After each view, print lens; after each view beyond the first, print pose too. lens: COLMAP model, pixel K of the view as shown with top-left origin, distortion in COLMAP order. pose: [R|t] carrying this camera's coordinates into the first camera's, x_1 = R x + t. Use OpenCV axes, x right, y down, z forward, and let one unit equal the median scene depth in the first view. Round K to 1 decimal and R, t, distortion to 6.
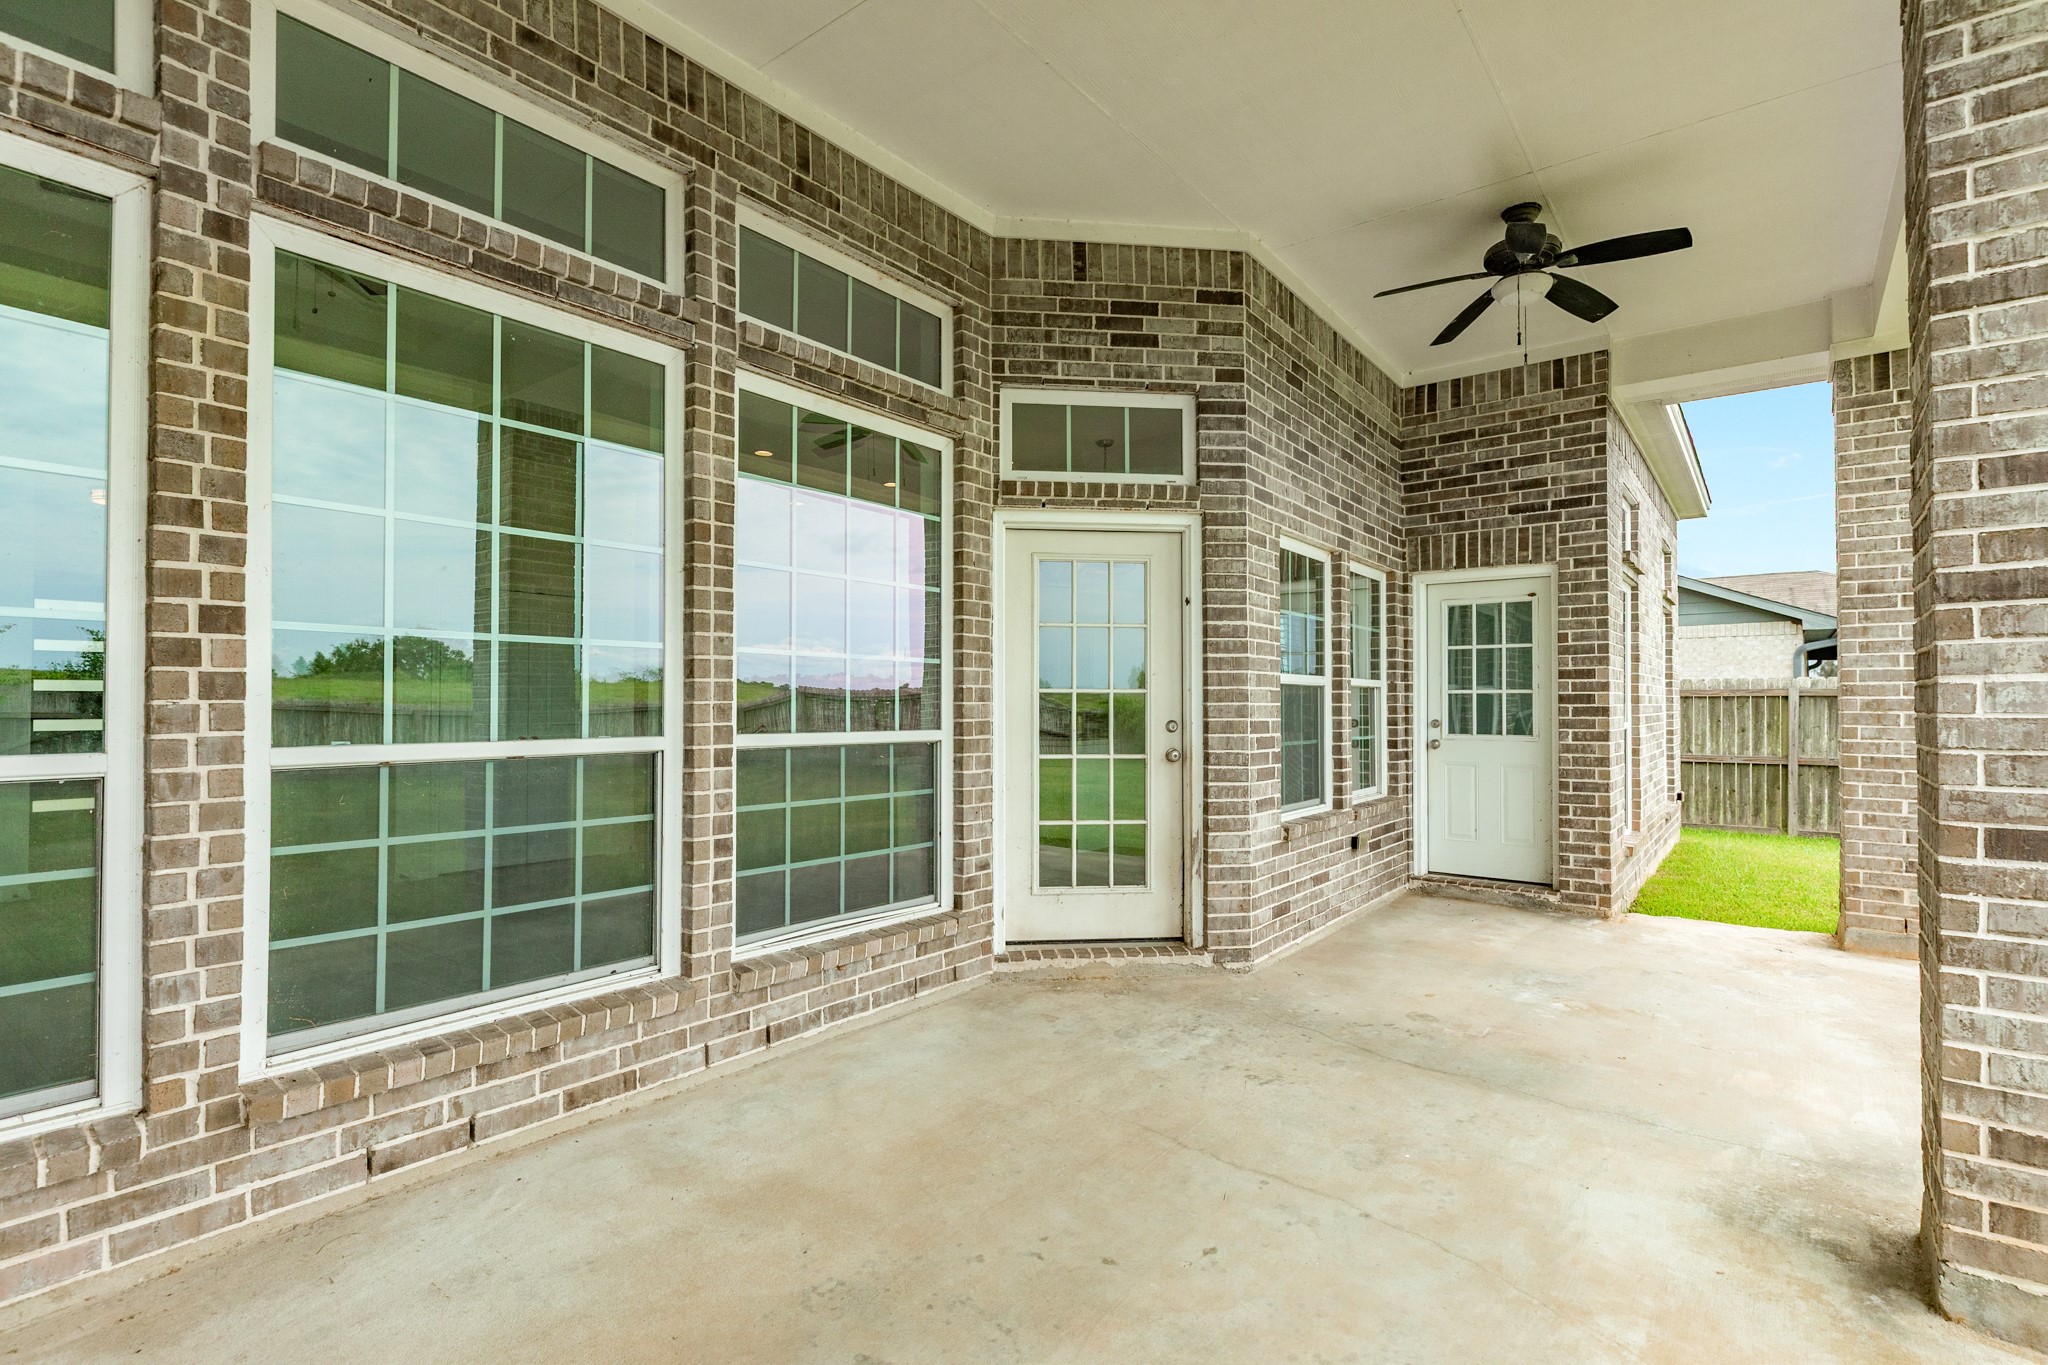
lens RADIAL K [[976.4, 0, 1028.5], [0, 976.4, 690.9], [0, 0, 1]] dist [-0.004191, -0.000402]
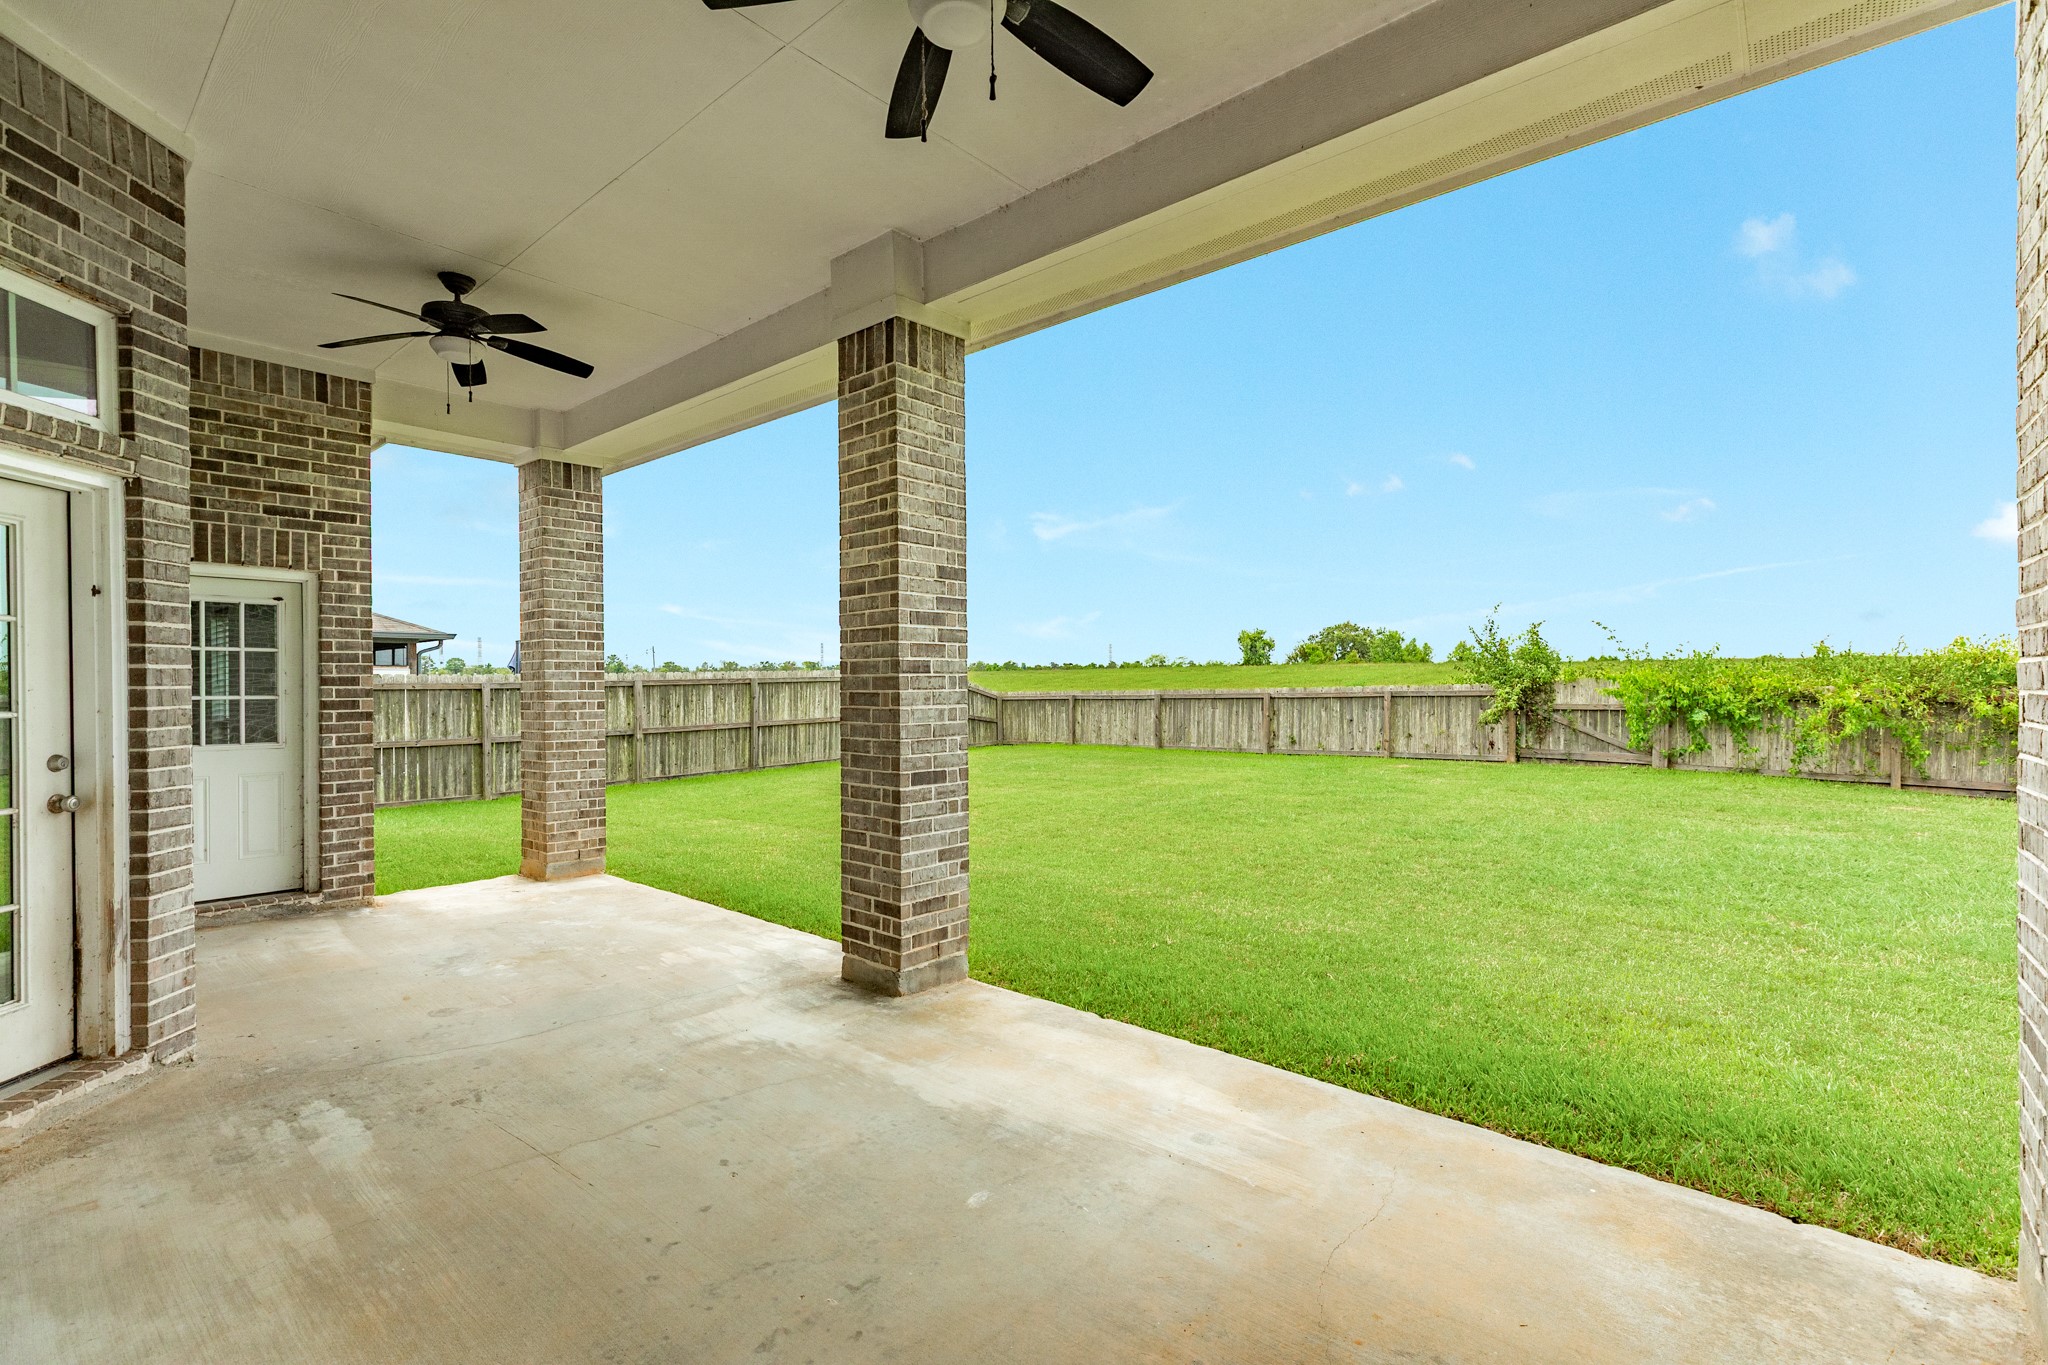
lens RADIAL K [[914.2, 0, 1021.5], [0, 914.2, 686.4], [0, 0, 1]] dist [0.003481, 0.000097]
pose [[0.055632, -0.003280, 0.998446, -0.386985], [-0.012102, 0.999919, 0.003959, -0.024767], [-0.998378, -0.012303, 0.055587, 0.212887]]
